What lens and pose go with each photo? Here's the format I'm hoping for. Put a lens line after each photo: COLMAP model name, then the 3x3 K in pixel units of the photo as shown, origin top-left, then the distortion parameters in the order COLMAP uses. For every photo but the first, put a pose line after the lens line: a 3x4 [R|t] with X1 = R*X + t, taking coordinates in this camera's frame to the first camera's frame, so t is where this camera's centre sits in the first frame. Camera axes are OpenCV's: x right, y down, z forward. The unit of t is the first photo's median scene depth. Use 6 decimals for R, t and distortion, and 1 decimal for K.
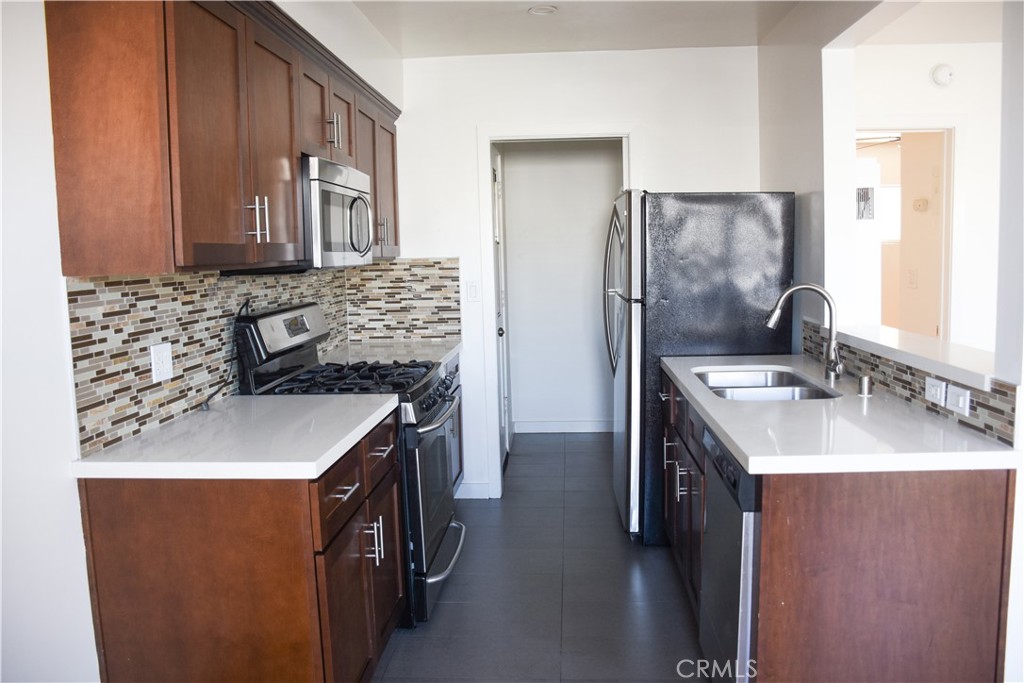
lens RADIAL K [[807.1, 0, 512.2], [0, 807.1, 341.8], [0, 0, 1]] dist [-0.148143, 0.103678]
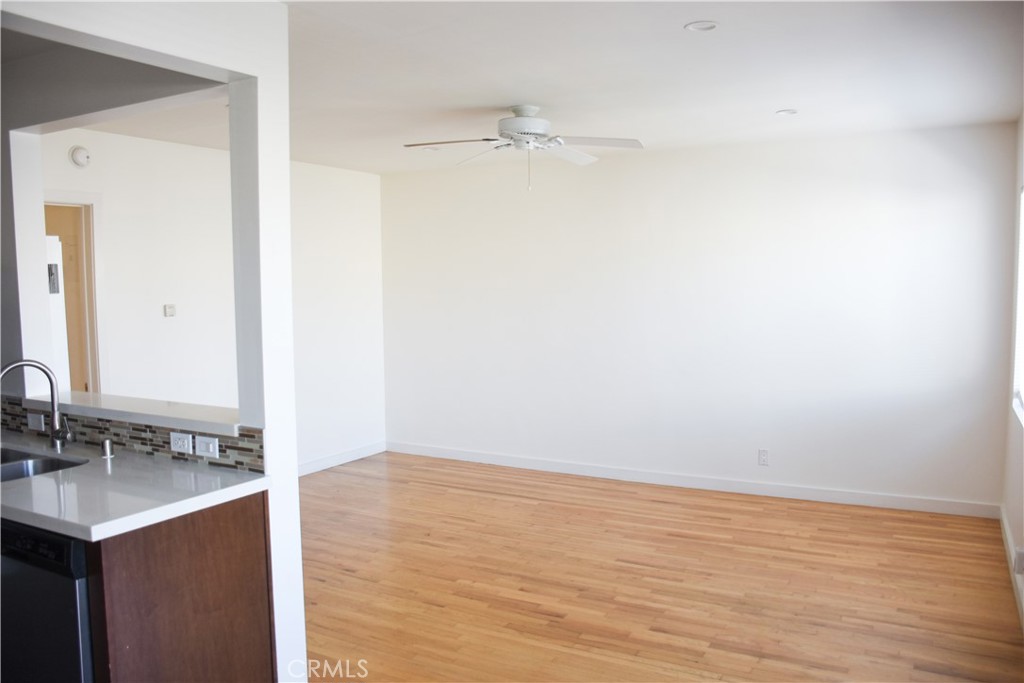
lens RADIAL K [[807.1, 0, 518.7], [0, 807.1, 334.7], [0, 0, 1]] dist [-0.148143, 0.103678]
pose [[0.426373, -0.044277, 0.903463, -0.339646], [0.101441, 0.994841, 0.000882, -0.052689], [-0.898842, 0.091273, 0.428664, -0.031997]]
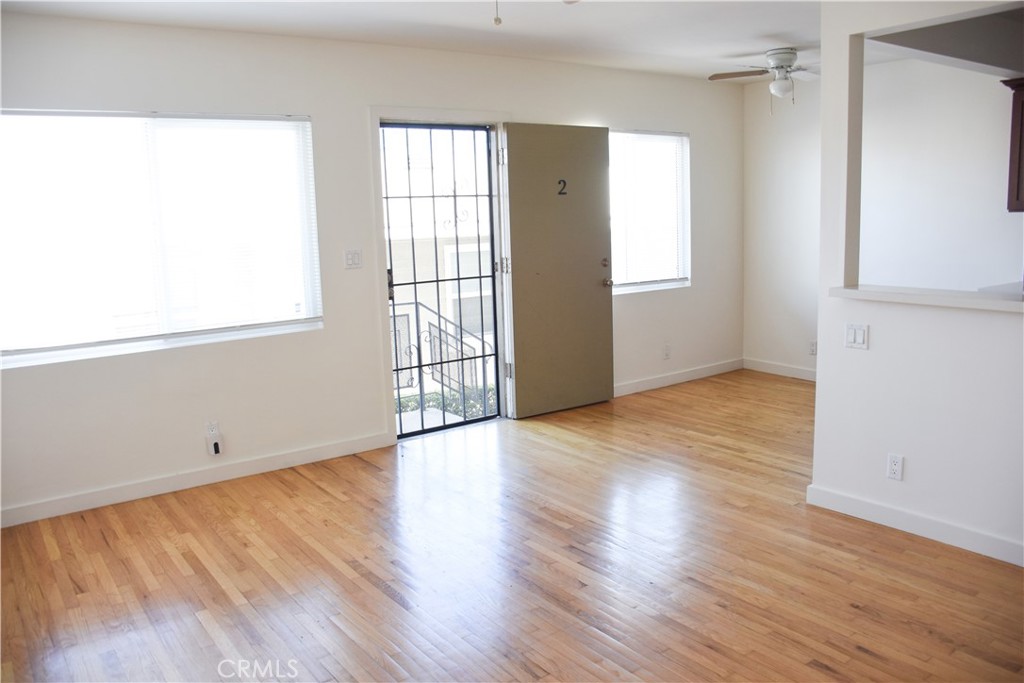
lens RADIAL K [[807.1, 0, 511.6], [0, 807.1, 338.9], [0, 0, 1]] dist [-0.148143, 0.103678]
pose [[-0.766789, 0.148276, -0.624539, 2.086542], [-0.023388, 0.965855, 0.258025, -0.253860], [0.641473, 0.212458, -0.737139, 1.592524]]
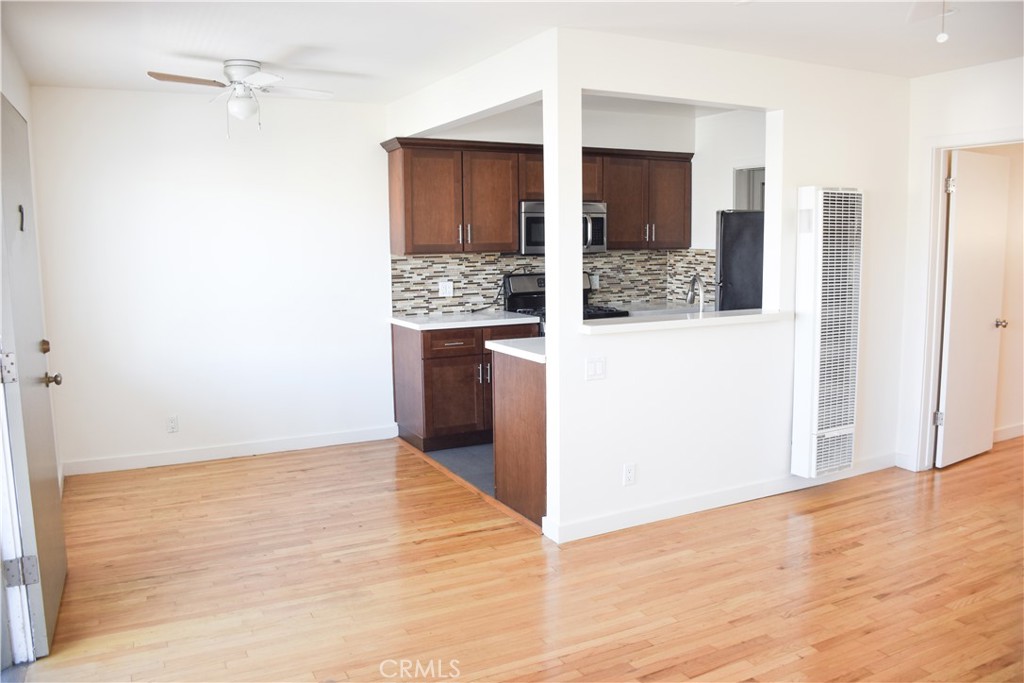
lens RADIAL K [[807.1, 0, 508.2], [0, 807.1, 337.9], [0, 0, 1]] dist [-0.148143, 0.103678]
pose [[0.515319, 0.127746, -0.847424, 1.937452], [-0.097687, 0.991139, 0.090007, -0.073833], [0.851413, 0.036400, 0.523231, -0.179611]]
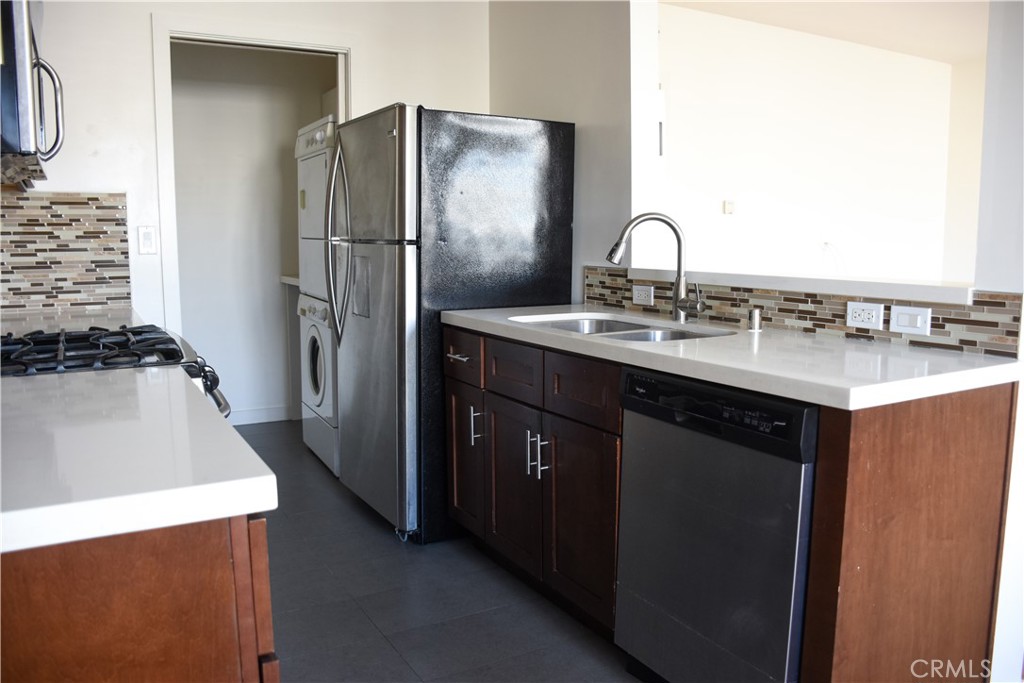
lens RADIAL K [[807.1, 0, 514.2], [0, 807.1, 341.1], [0, 0, 1]] dist [-0.148143, 0.103678]
pose [[0.833509, -0.047539, 0.550456, -0.322781], [0.042357, 0.998857, 0.022126, 0.053760], [-0.550879, 0.004874, 0.834571, 0.430167]]
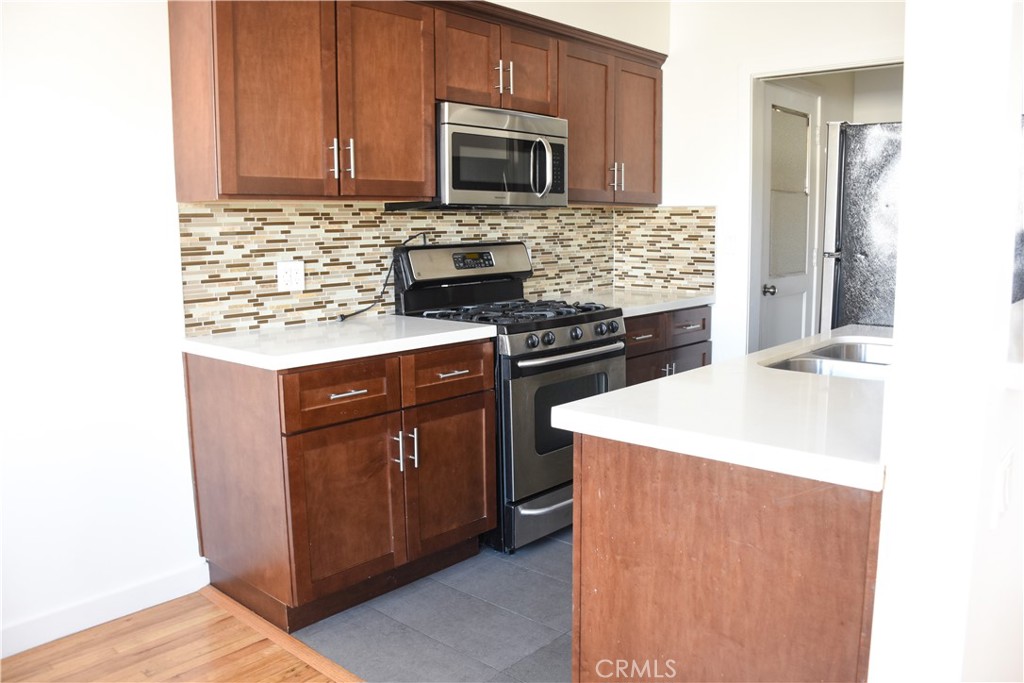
lens RADIAL K [[807.1, 0, 510.8], [0, 807.1, 338.5], [0, 0, 1]] dist [-0.148143, 0.103678]
pose [[0.785616, 0.104557, -0.609816, 0.635472], [-0.080351, 0.994512, 0.067001, 0.012076], [0.613475, -0.003638, 0.789706, 0.224308]]
